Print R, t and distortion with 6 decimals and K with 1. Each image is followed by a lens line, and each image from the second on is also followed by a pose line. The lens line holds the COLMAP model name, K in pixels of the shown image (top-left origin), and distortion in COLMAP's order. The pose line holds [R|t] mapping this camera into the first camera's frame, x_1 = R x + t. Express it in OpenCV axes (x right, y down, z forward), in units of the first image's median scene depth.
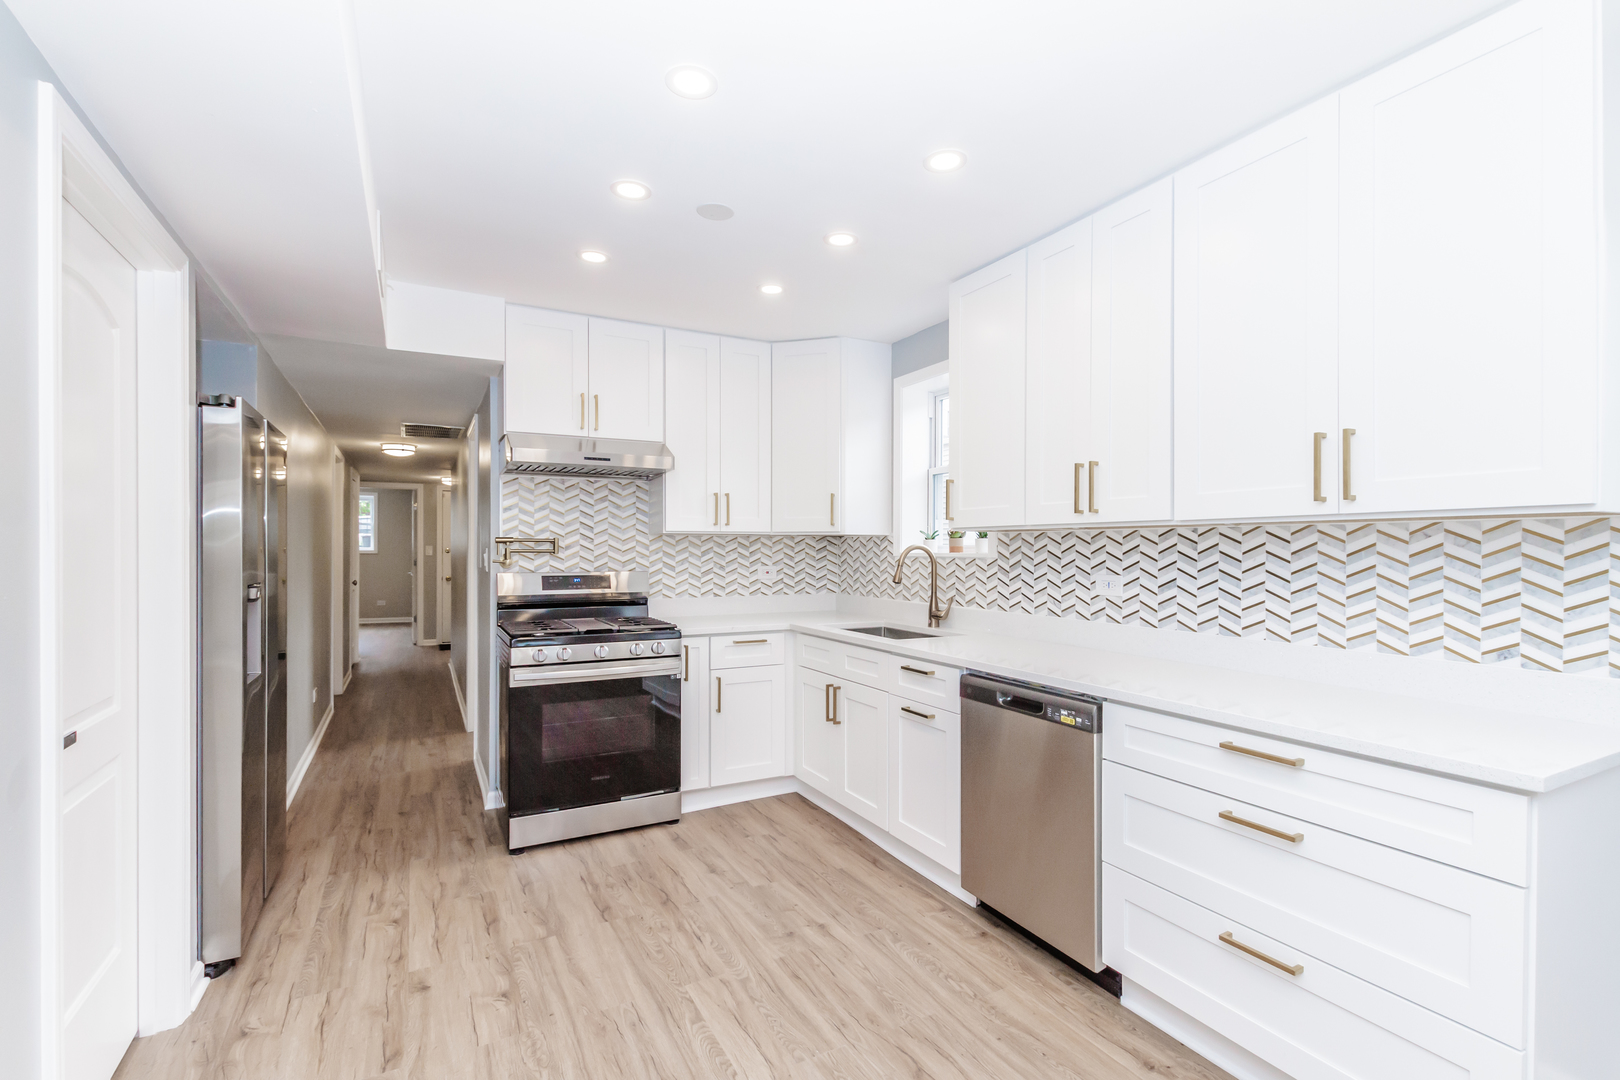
lens RADIAL K [[737.0, 0, 818.4], [0, 737.0, 544.9], [0, 0, 1]] dist [0.008586, -0.003747]
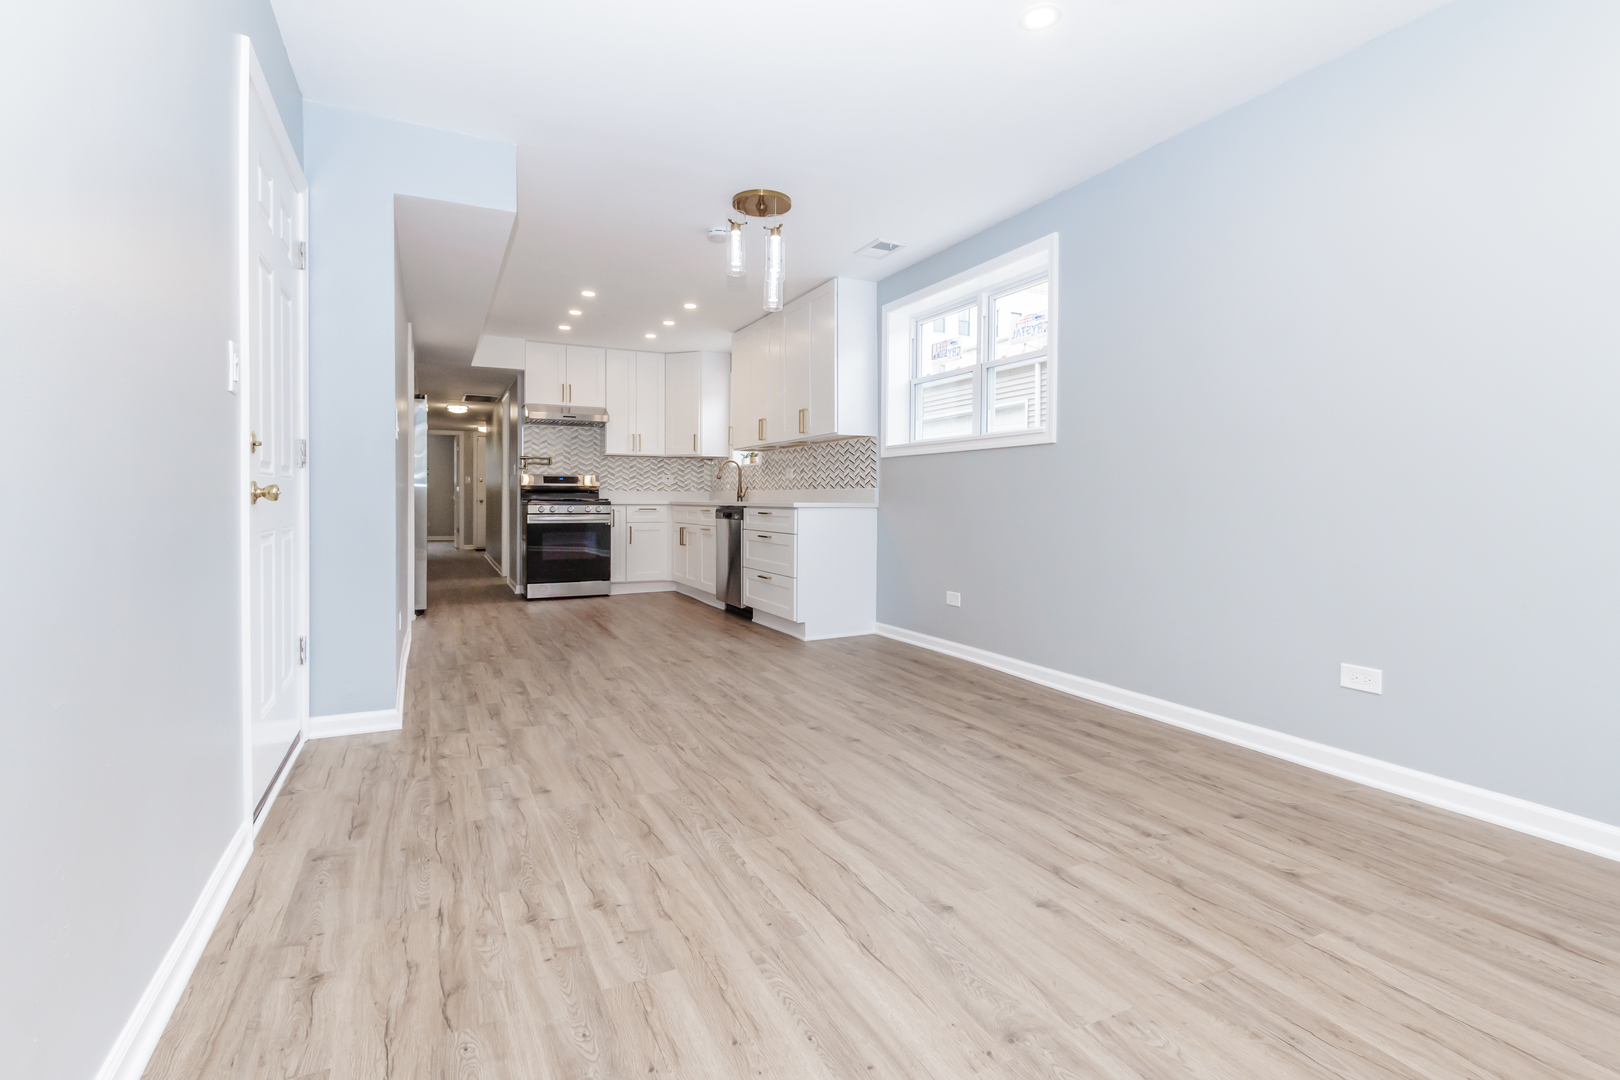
lens RADIAL K [[737.0, 0, 806.3], [0, 737.0, 495.2], [0, 0, 1]] dist [0.008586, -0.003747]
pose [[0.999475, 0.003579, -0.032196, 0.380417], [-0.003613, 0.999993, -0.000998, 0.090743], [0.032192, 0.001113, 0.999481, -0.920475]]
